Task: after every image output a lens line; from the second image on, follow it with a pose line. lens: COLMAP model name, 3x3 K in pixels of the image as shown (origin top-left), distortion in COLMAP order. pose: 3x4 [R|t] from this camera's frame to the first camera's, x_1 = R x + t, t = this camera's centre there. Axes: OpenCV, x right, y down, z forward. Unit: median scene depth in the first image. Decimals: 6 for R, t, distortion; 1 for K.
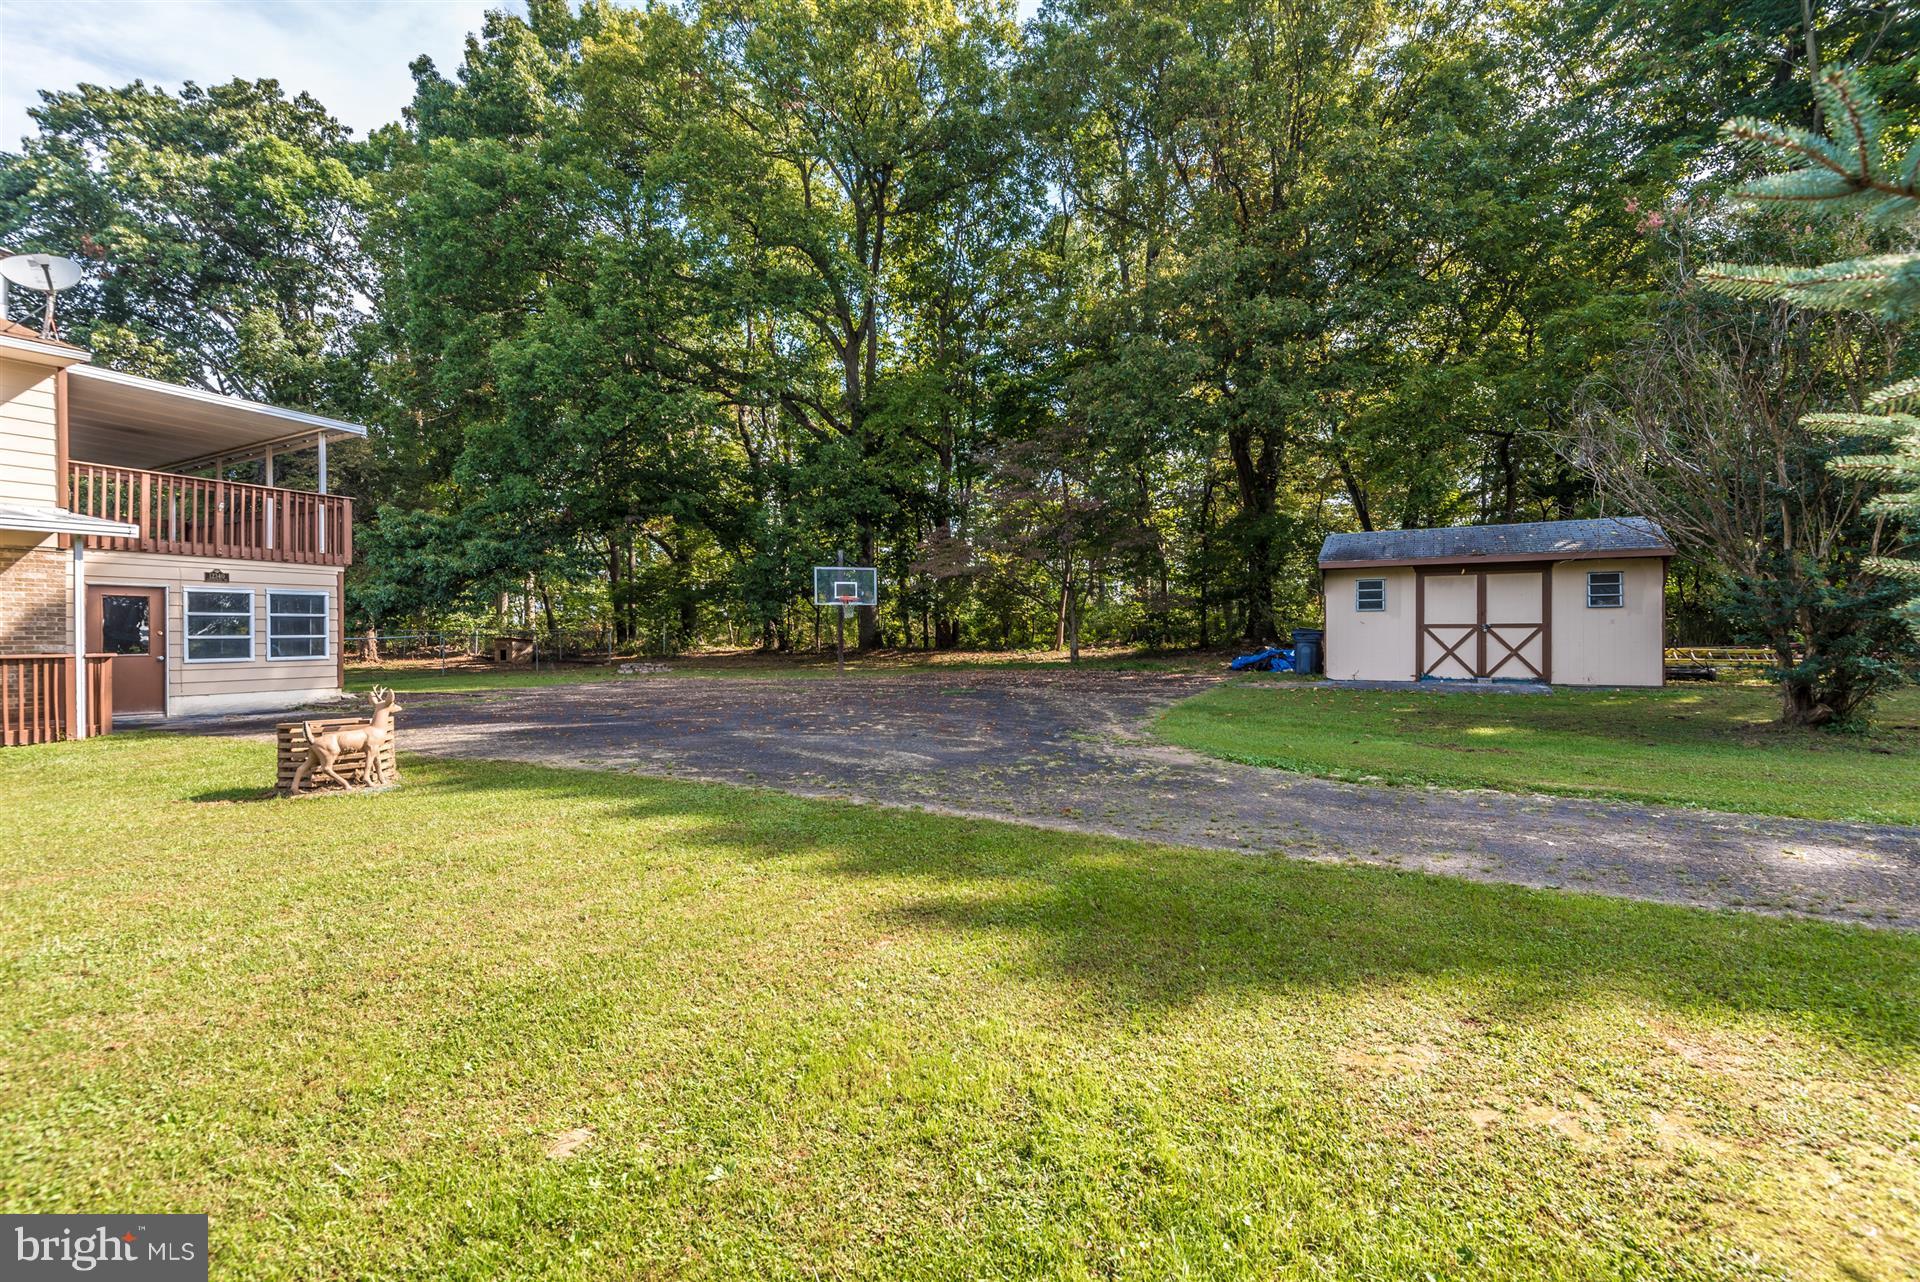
lens RADIAL K [[882.7, 0, 960.0], [0, 882.7, 641.0], [0, 0, 1]] dist [0.002769, 0.000569]
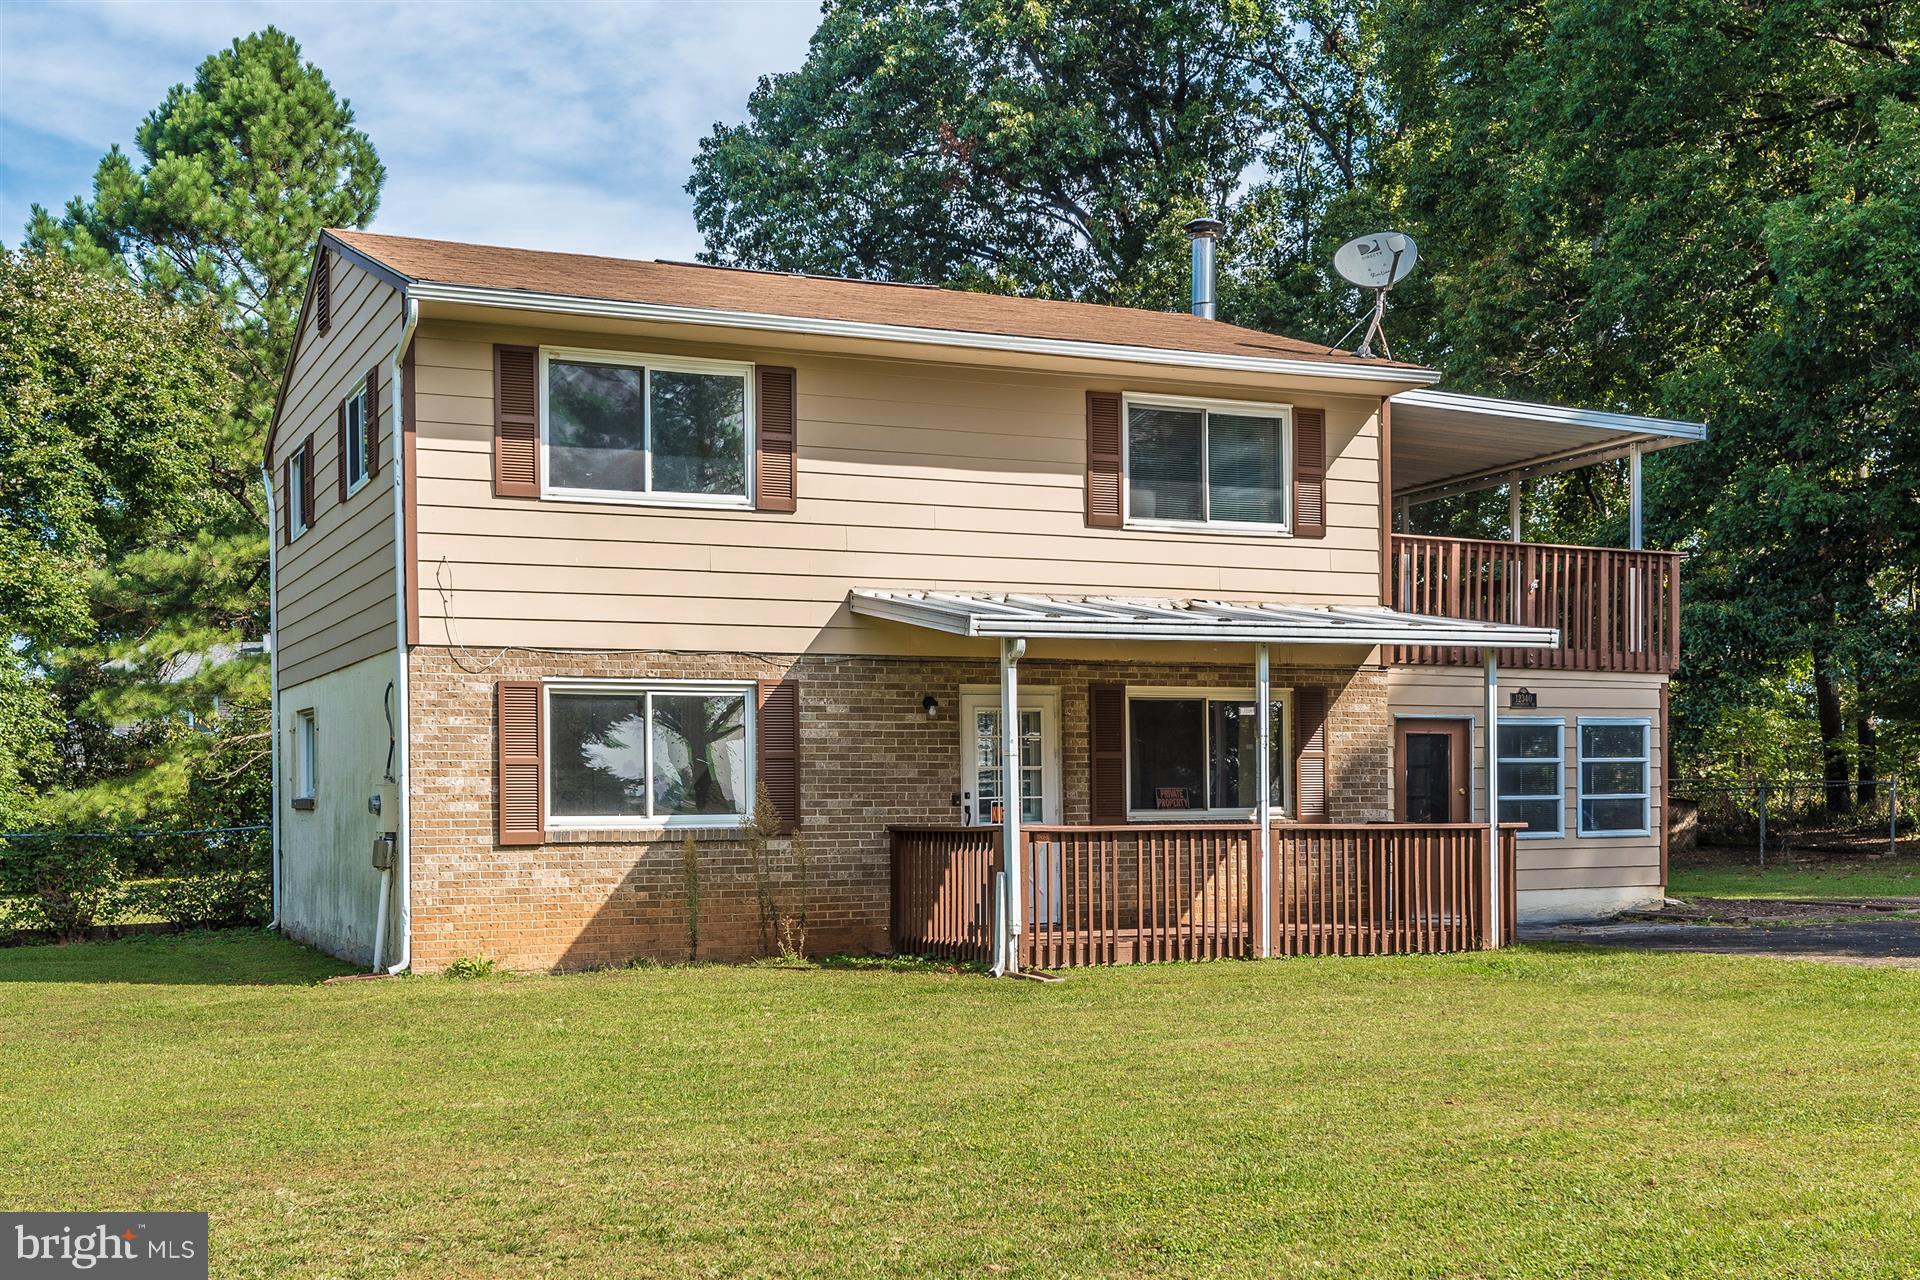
lens RADIAL K [[2195.1, 0, 967.5], [0, 2195.1, 792.0], [0, 0, 1]] dist [0.060429, -0.000519]
pose [[0.813724, -0.003449, -0.581241, -0.270413], [-0.000228, 0.999980, -0.006252, 0.001346], [0.581251, 0.005220, 0.813708, -0.483168]]
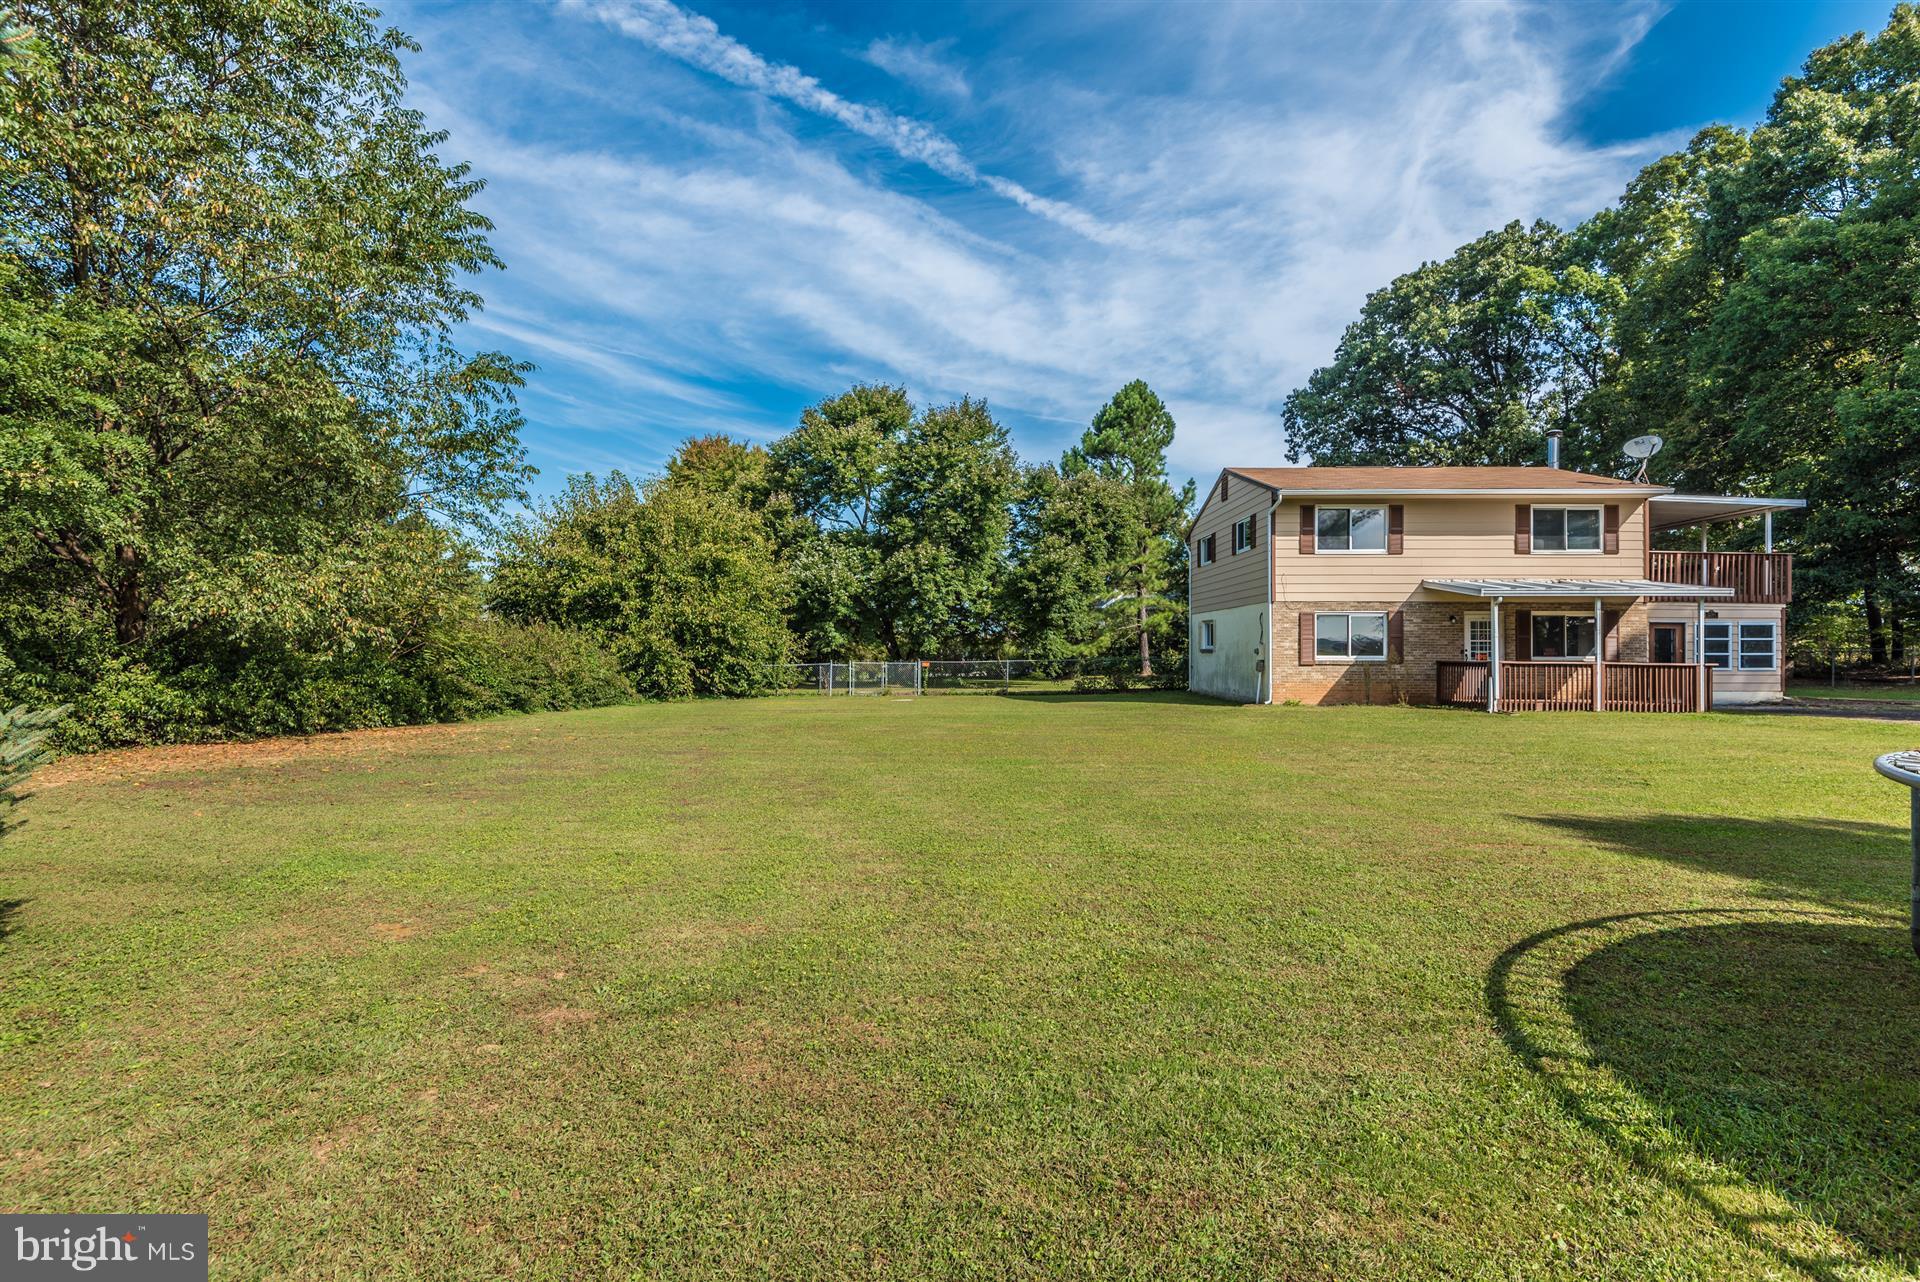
lens RADIAL K [[881.2, 0, 960.0], [0, 881.2, 641.0], [0, 0, 1]] dist [0.038836, -0.023353]
pose [[0.501365, -0.003105, -0.865230, -0.153541], [-0.012496, 0.999863, -0.010829, 0.006329], [0.865146, 0.016242, 0.501258, -0.930909]]
